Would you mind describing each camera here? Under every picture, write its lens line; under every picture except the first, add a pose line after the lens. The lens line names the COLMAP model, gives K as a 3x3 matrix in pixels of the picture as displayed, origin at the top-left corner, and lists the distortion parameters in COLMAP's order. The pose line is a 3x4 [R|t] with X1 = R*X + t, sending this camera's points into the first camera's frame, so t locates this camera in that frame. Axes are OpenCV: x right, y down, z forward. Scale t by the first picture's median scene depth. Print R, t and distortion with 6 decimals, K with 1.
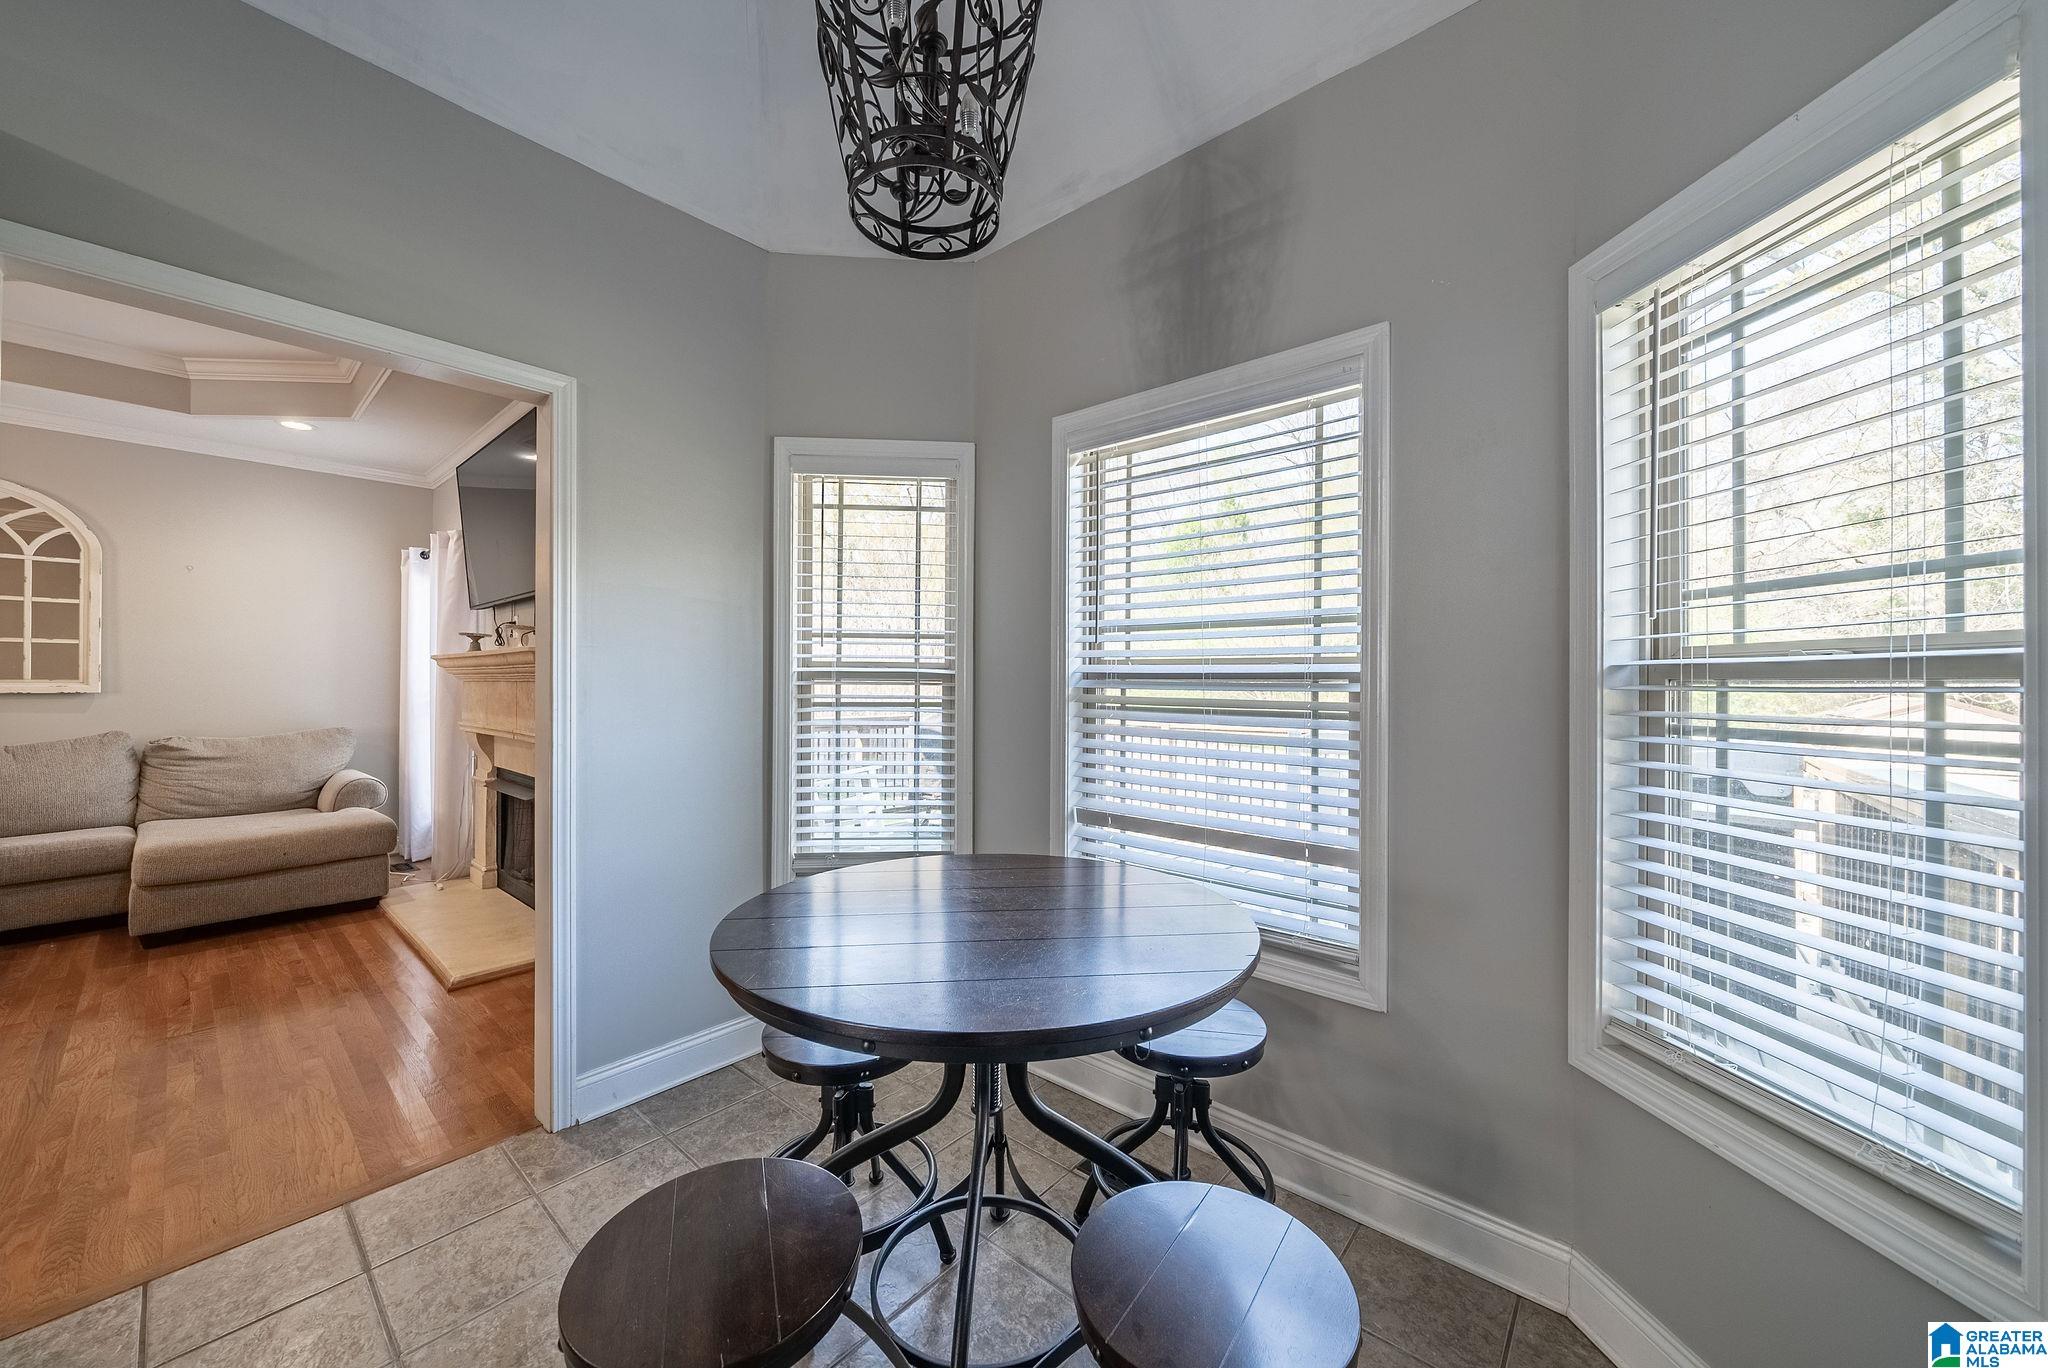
lens RADIAL K [[733.7, 0, 1026.1], [0, 733.7, 676.7], [0, 0, 1]] dist [-0.001469, -0.000213]
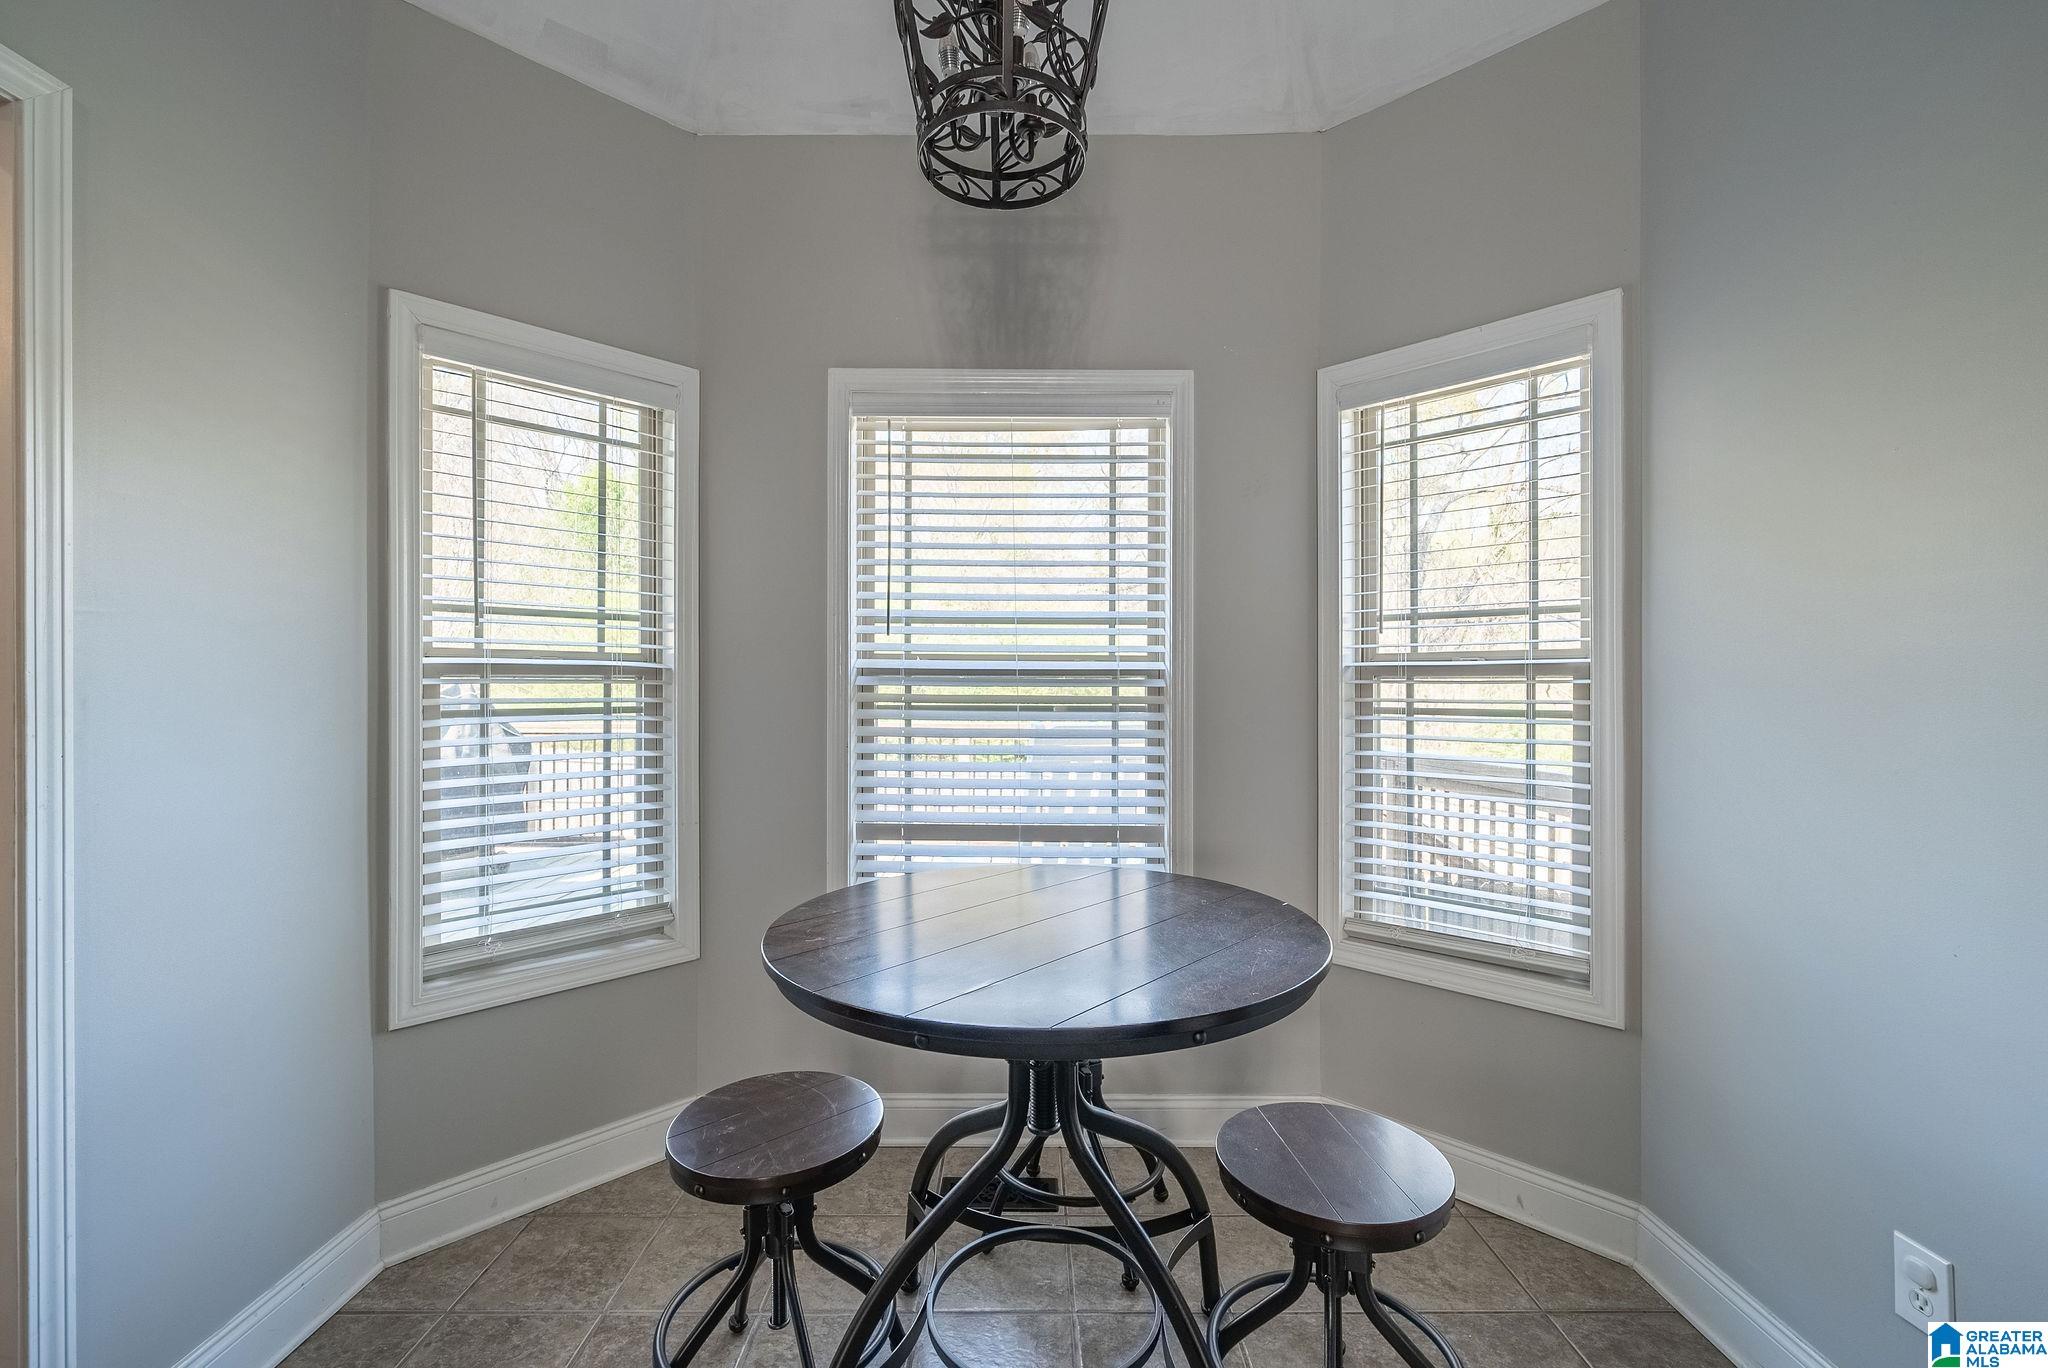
lens RADIAL K [[859.3, 0, 1013.1], [0, 859.3, 681.1], [0, 0, 1]] dist [0.000463, -0.000010]
pose [[0.758764, -0.004711, 0.651348, -0.550121], [-0.002937, 0.999939, 0.010654, -0.001435], [-0.651359, -0.009997, 0.758704, 0.122789]]
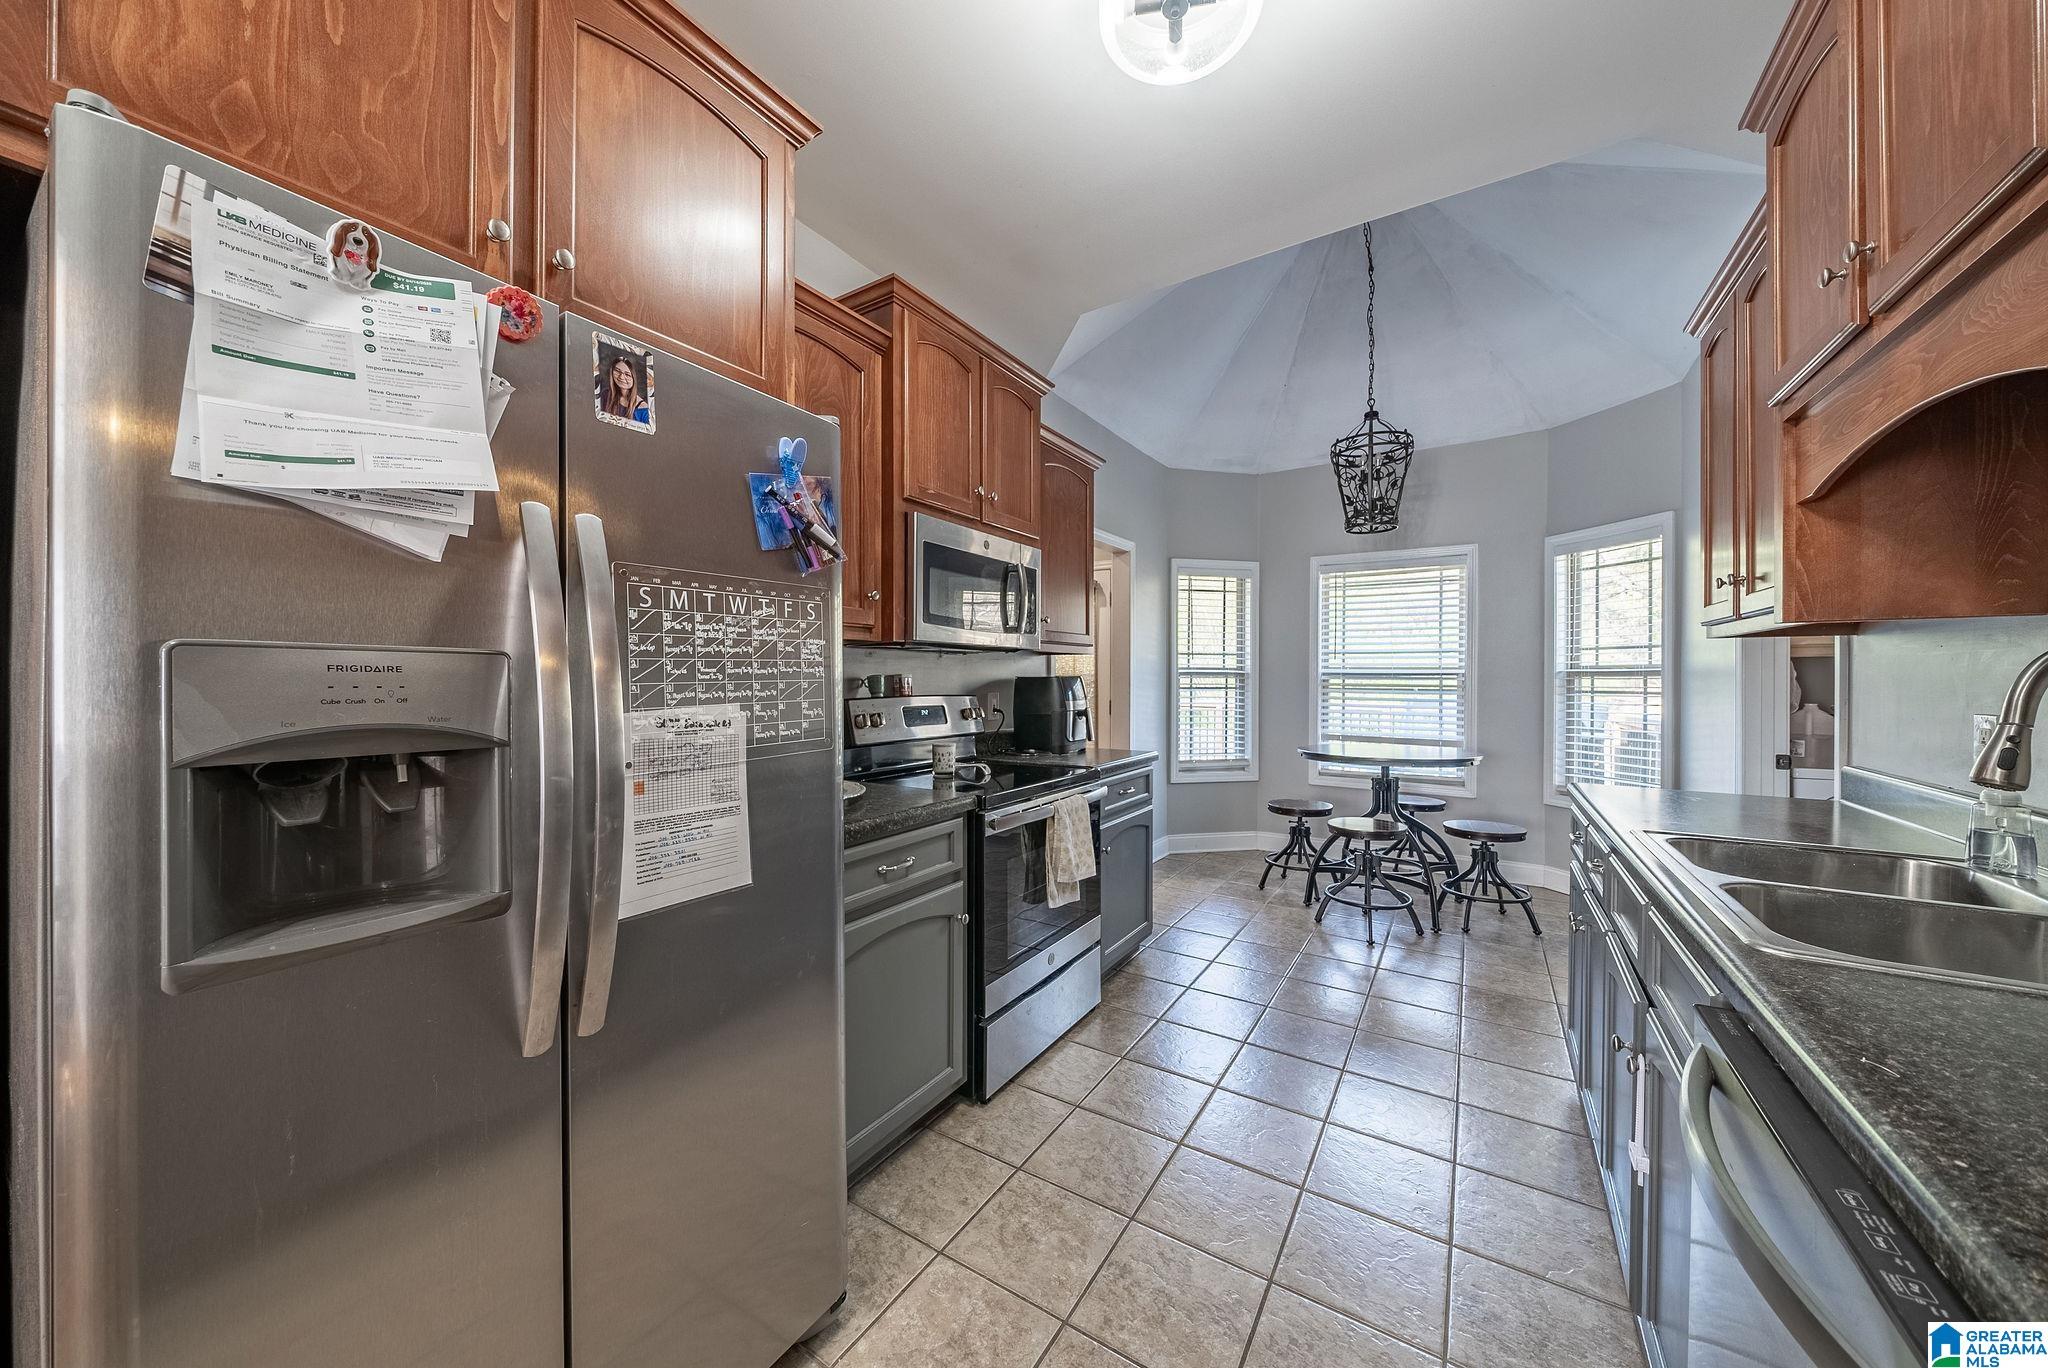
lens RADIAL K [[700.7, 0, 1021.7], [0, 700.7, 681.9], [0, 0, 1]] dist [0.000629, -0.000215]
pose [[0.989676, -0.002500, 0.143300, -1.372551], [0.000257, 0.999877, 0.015663, -0.012765], [-0.143322, -0.015464, 0.989555, -1.179132]]
